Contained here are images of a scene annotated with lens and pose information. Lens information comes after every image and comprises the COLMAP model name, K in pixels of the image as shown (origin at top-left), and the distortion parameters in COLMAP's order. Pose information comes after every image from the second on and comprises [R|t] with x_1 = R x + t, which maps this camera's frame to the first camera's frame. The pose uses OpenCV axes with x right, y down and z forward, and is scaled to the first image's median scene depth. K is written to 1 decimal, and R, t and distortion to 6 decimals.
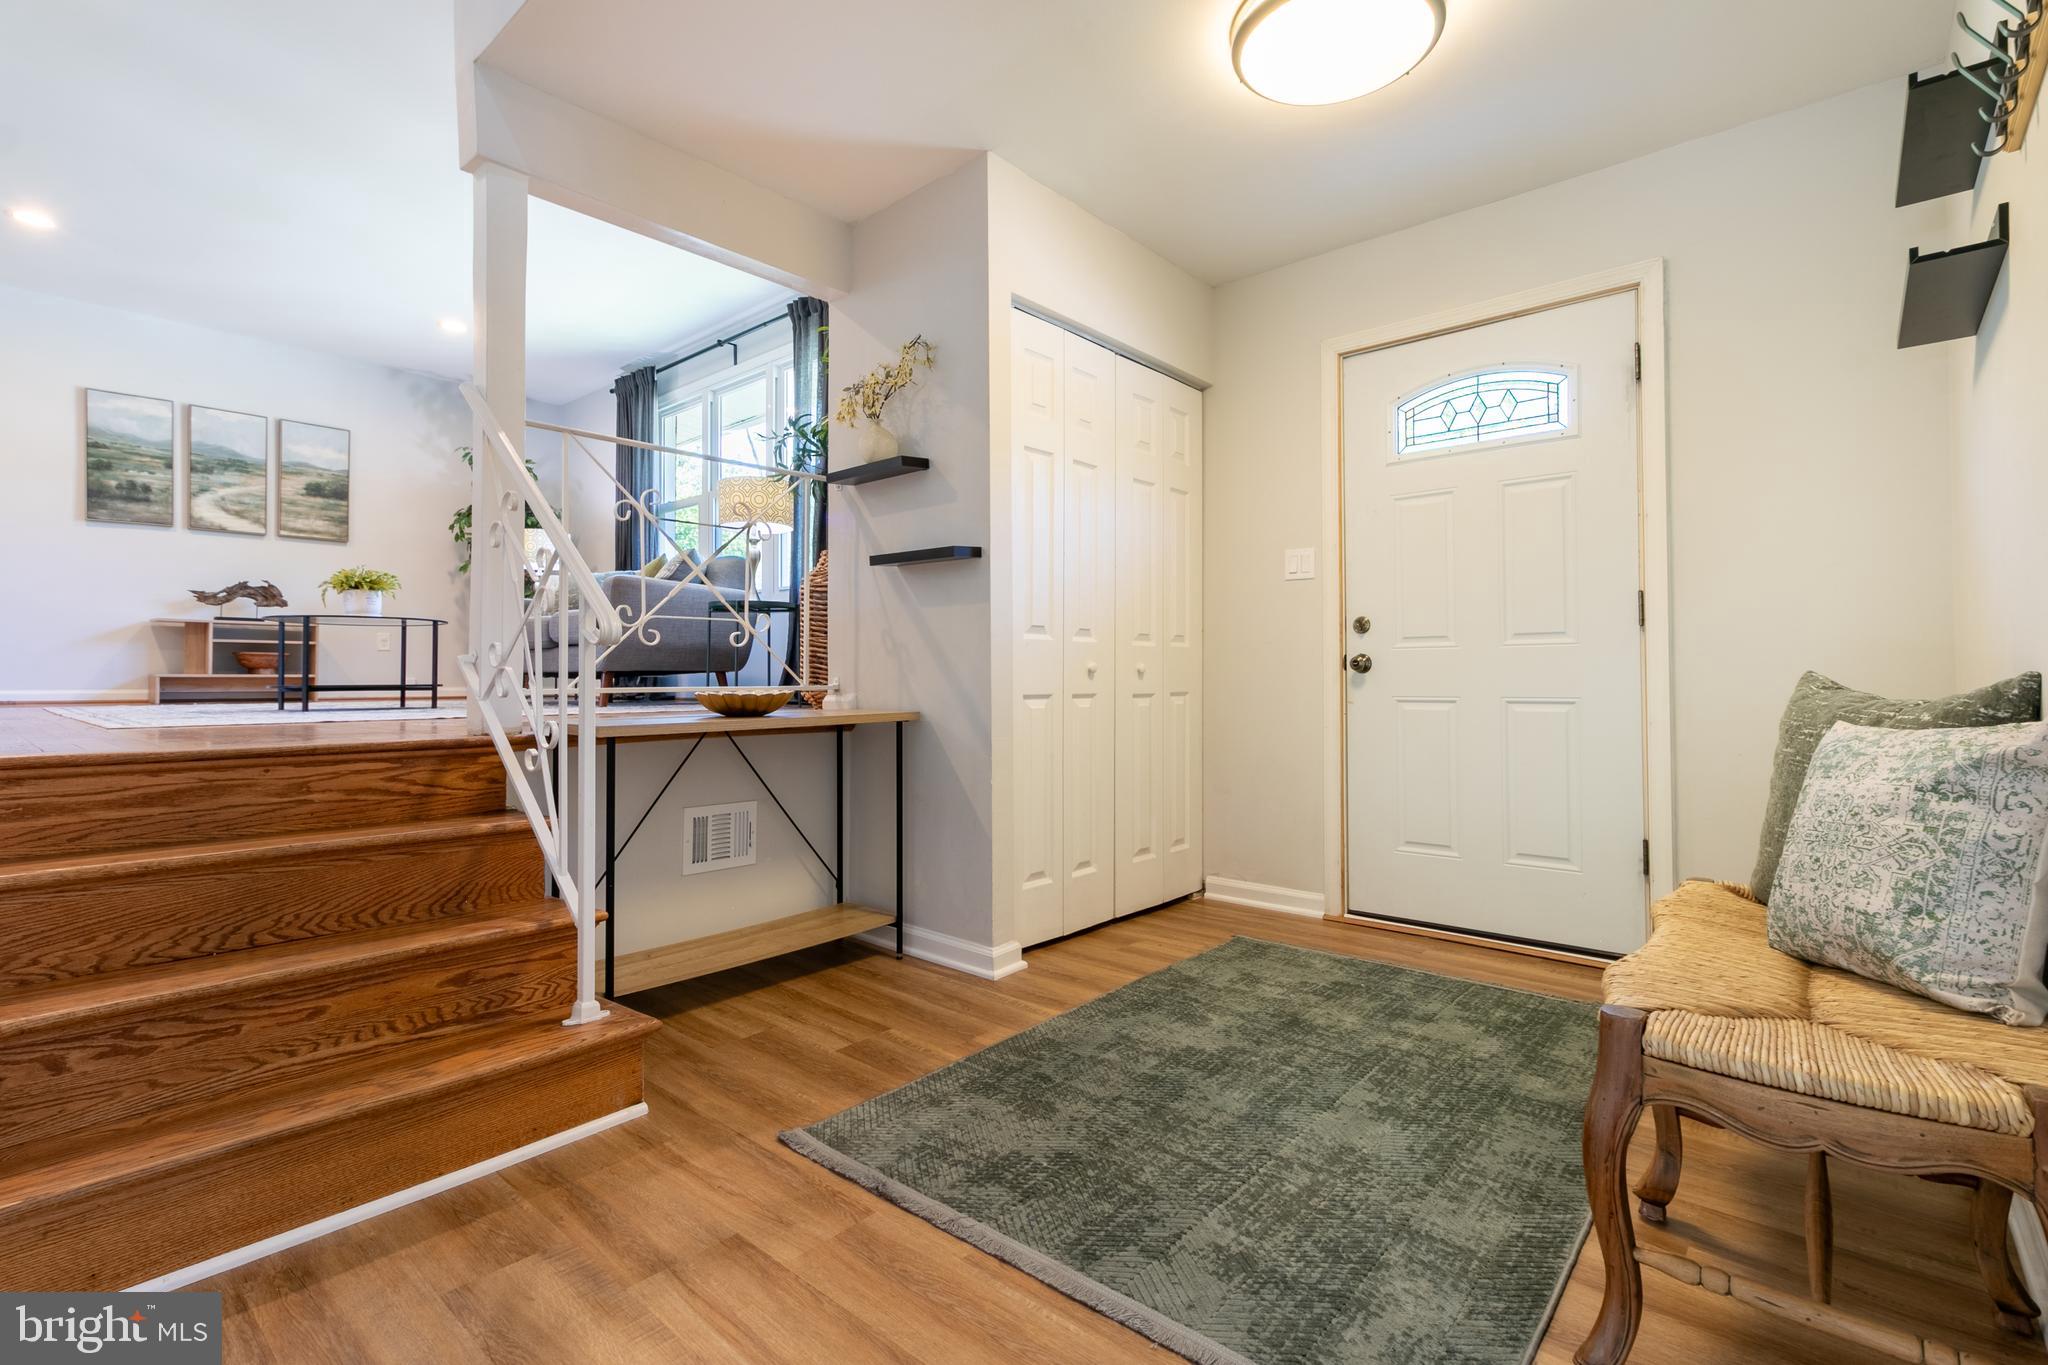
lens RADIAL K [[939.2, 0, 1021.6], [0, 939.2, 662.4], [0, 0, 1]] dist [0.003487, 0.000292]
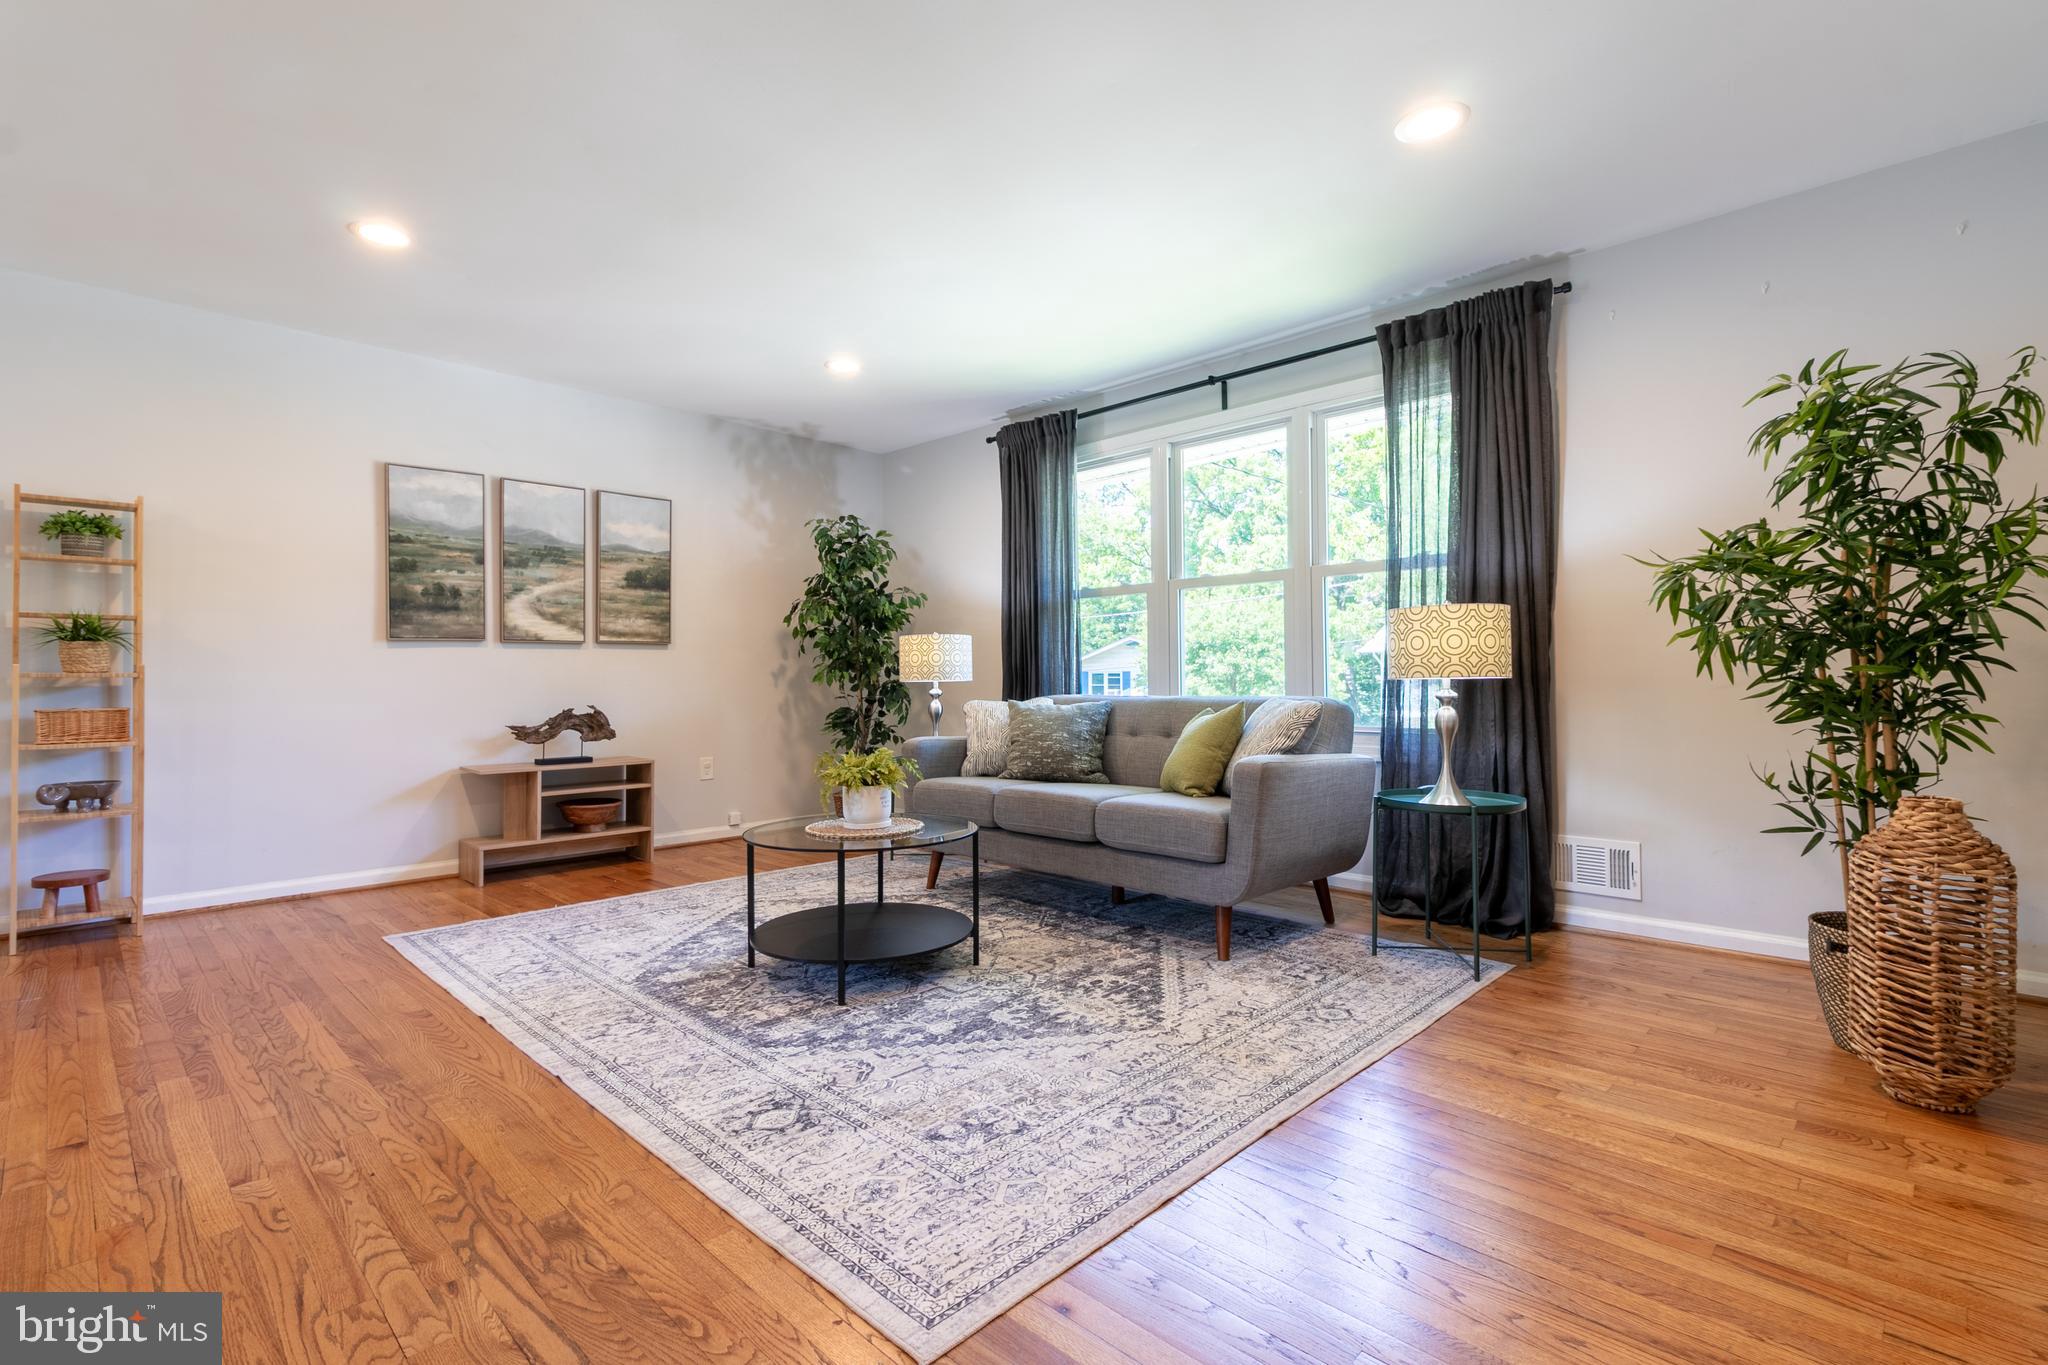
lens RADIAL K [[950.6, 0, 1017.6], [0, 950.6, 658.5], [0, 0, 1]] dist [0.014260, -0.000169]
pose [[0.998330, -0.007247, -0.057317, -0.423000], [0.006958, 0.999962, -0.005245, -0.120850], [0.057353, 0.004837, 0.998342, 0.255653]]
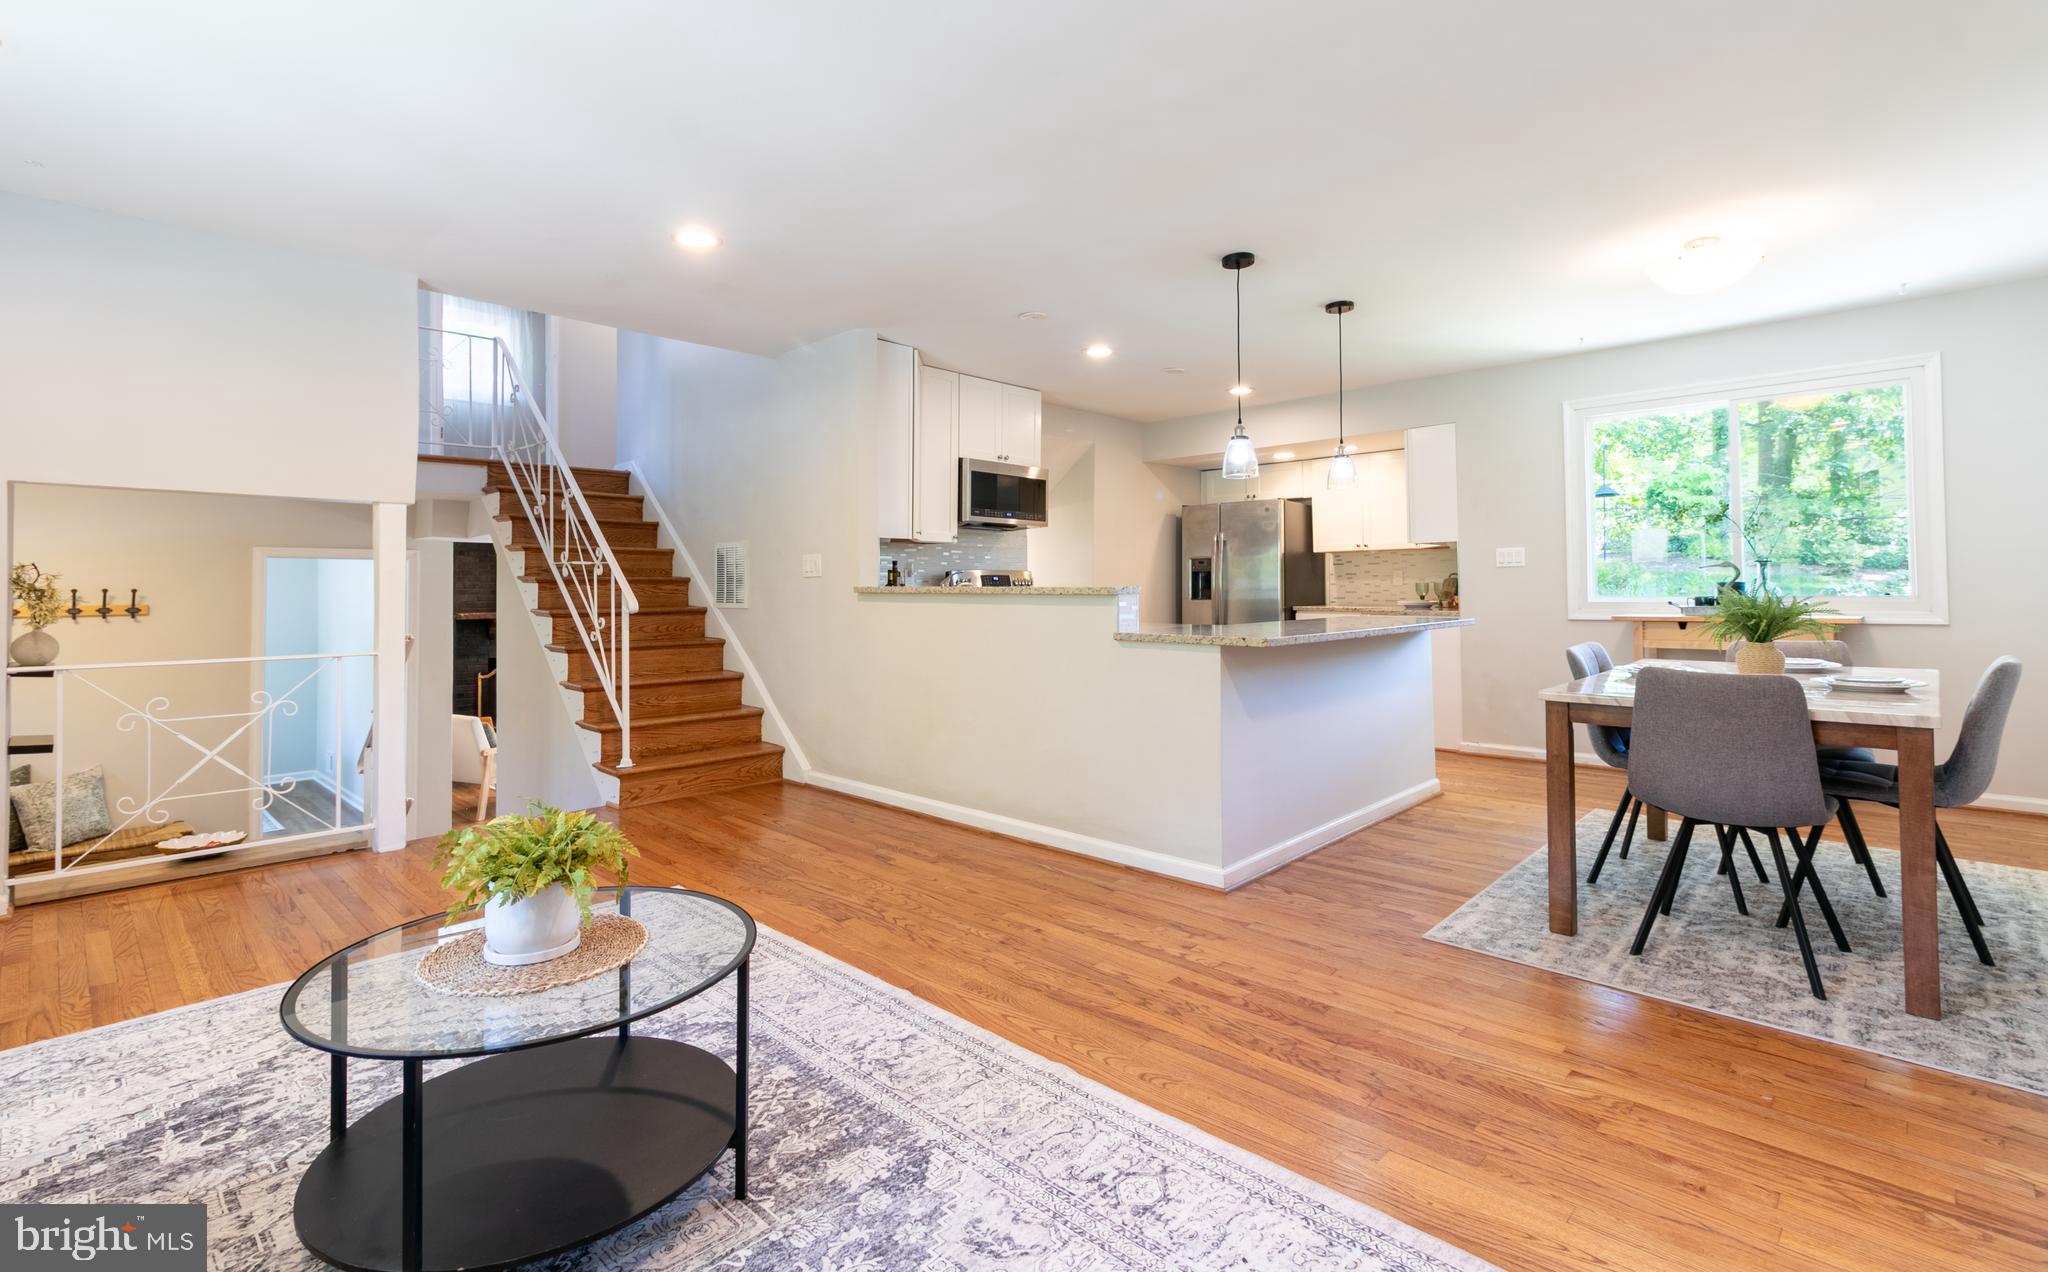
lens RADIAL K [[939.7, 0, 1012.5], [0, 939.7, 574.2], [0, 0, 1]] dist [0.002886, 0.000757]
pose [[-0.998768, 0.007583, 0.049049, -0.688493], [0.006179, 0.999568, -0.028729, -0.136936], [-0.049245, -0.028391, -0.998383, 1.030426]]
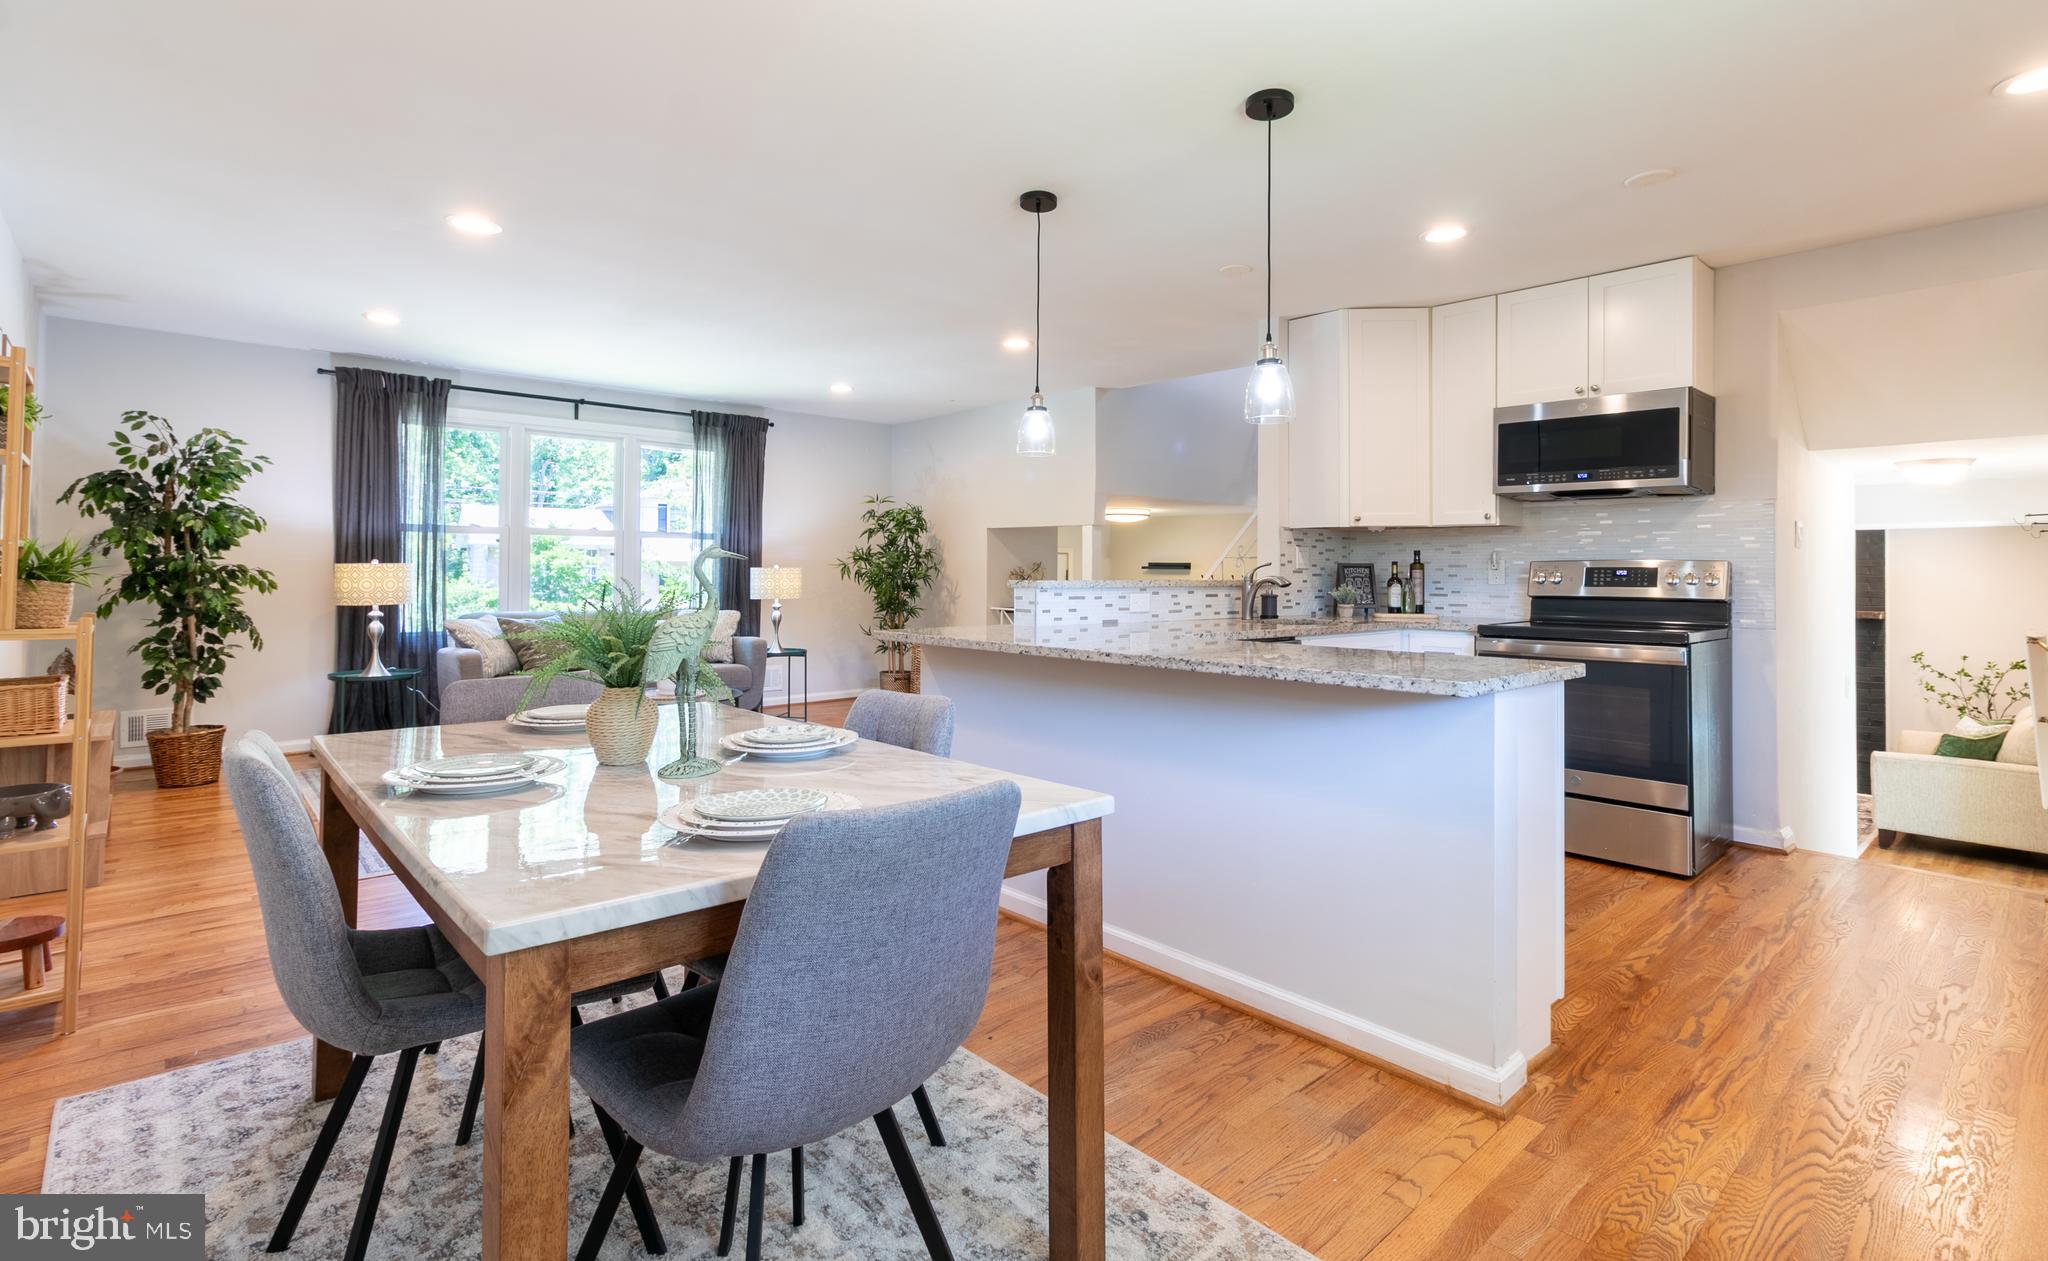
lens RADIAL K [[959.3, 0, 1019.6], [0, 959.3, 558.1], [0, 0, 1]] dist [0.005930, 0.000147]
pose [[0.120644, 0.016157, 0.992564, -1.348428], [-0.025004, 0.999600, -0.013232, -0.152171], [-0.992381, -0.023222, 0.121000, 0.346177]]
